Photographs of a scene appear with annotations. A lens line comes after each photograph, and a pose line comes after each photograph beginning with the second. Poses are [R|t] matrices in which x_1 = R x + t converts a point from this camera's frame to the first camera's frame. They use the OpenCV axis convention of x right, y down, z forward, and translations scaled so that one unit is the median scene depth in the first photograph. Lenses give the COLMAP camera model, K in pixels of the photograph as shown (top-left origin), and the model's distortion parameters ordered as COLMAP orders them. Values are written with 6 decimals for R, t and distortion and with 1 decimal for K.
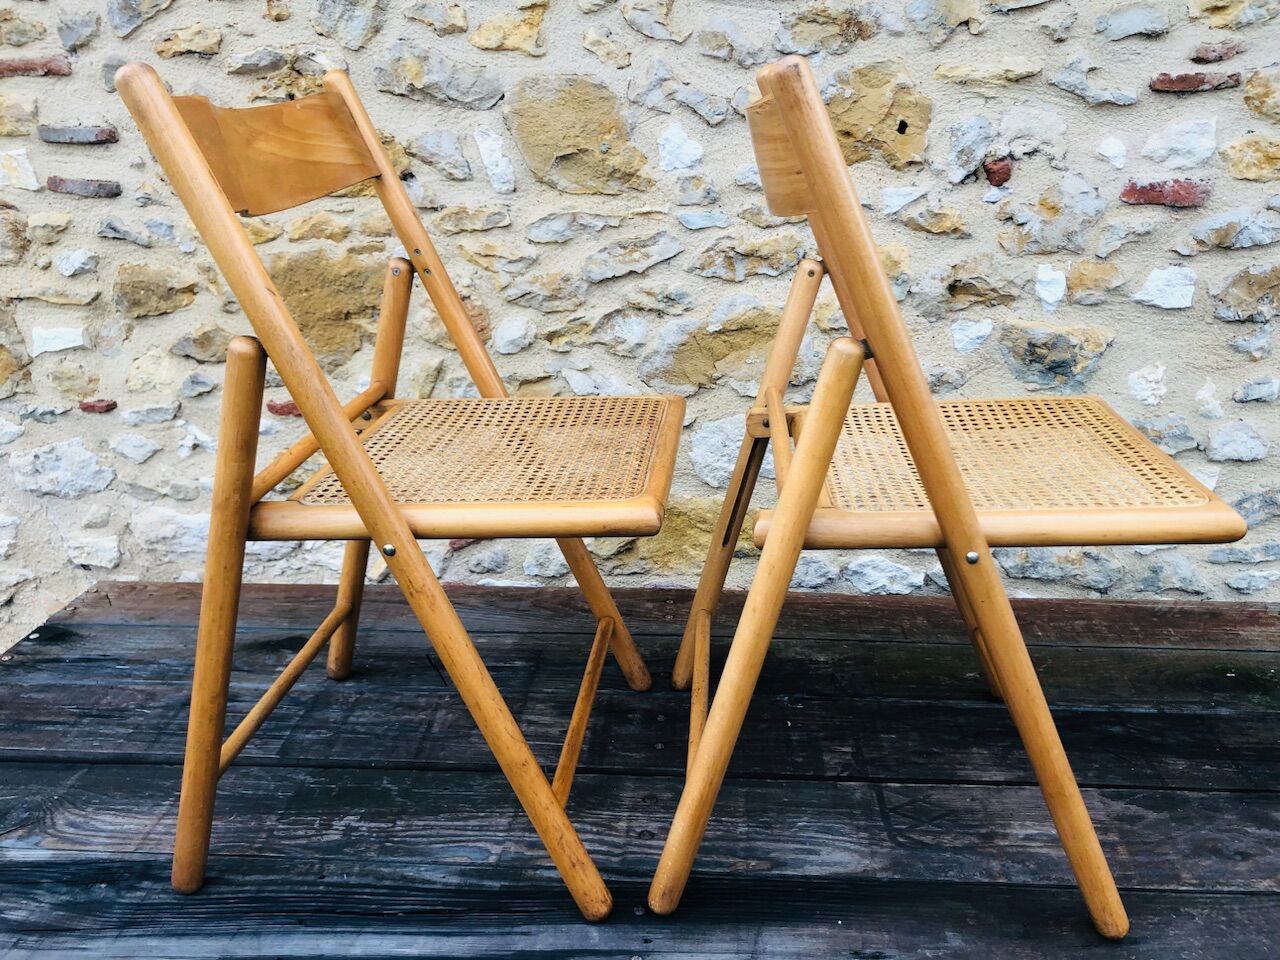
lens RADIAL K [[1059.4, 0, 640.1], [0, 1059.4, 476.3], [0, 0, 1]] dist [0.018740, -0.014323]
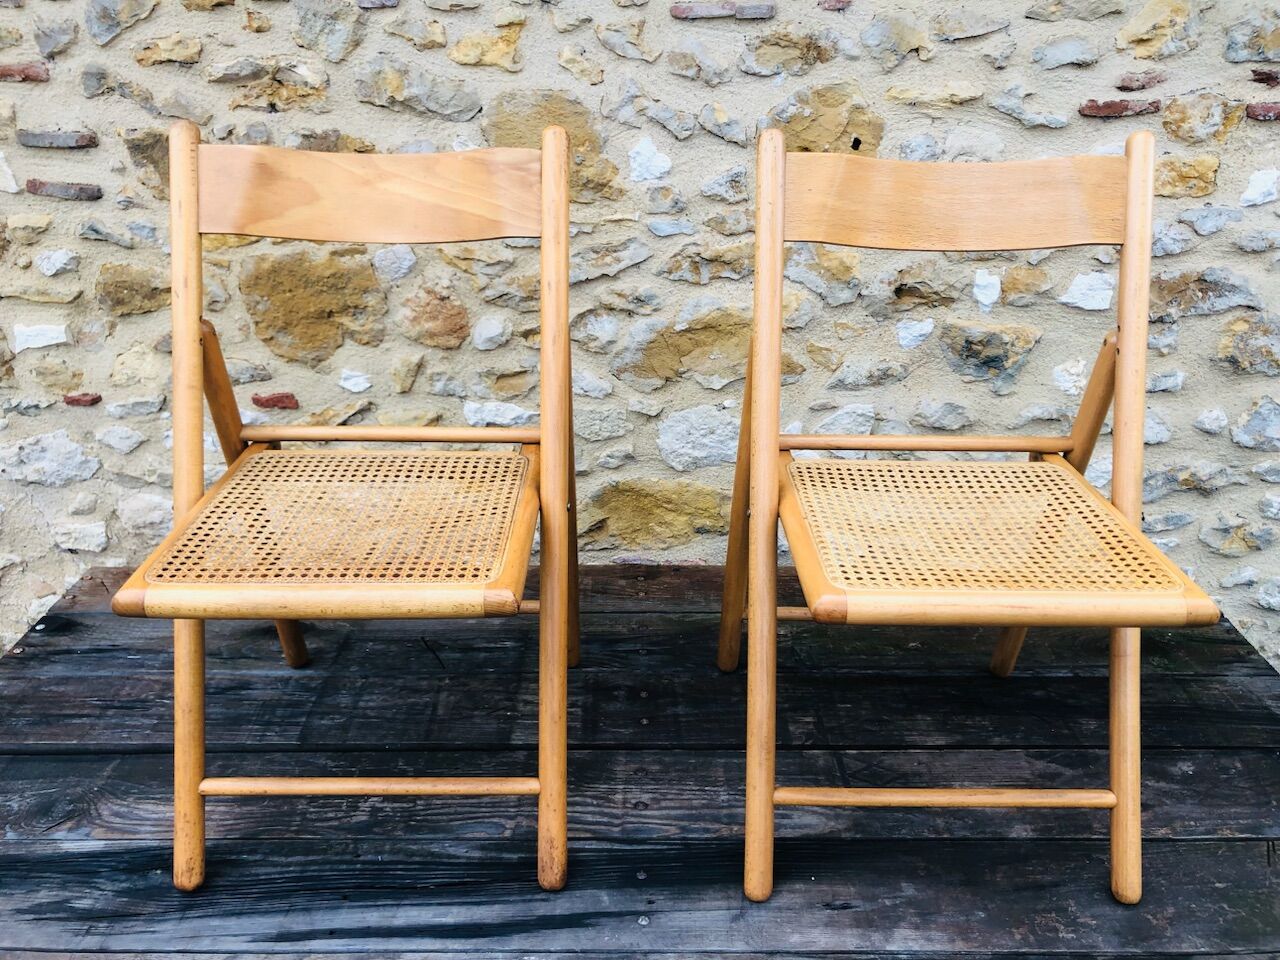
lens RADIAL K [[1059.4, 0, 640.4], [0, 1059.4, 474.8], [0, 0, 1]] dist [0.018740, -0.014323]
pose [[0.997141, -0.014896, 0.074078, -0.054467], [0.008891, 0.996695, 0.080742, -0.080665], [-0.075036, -0.079852, 0.993978, -0.078498]]
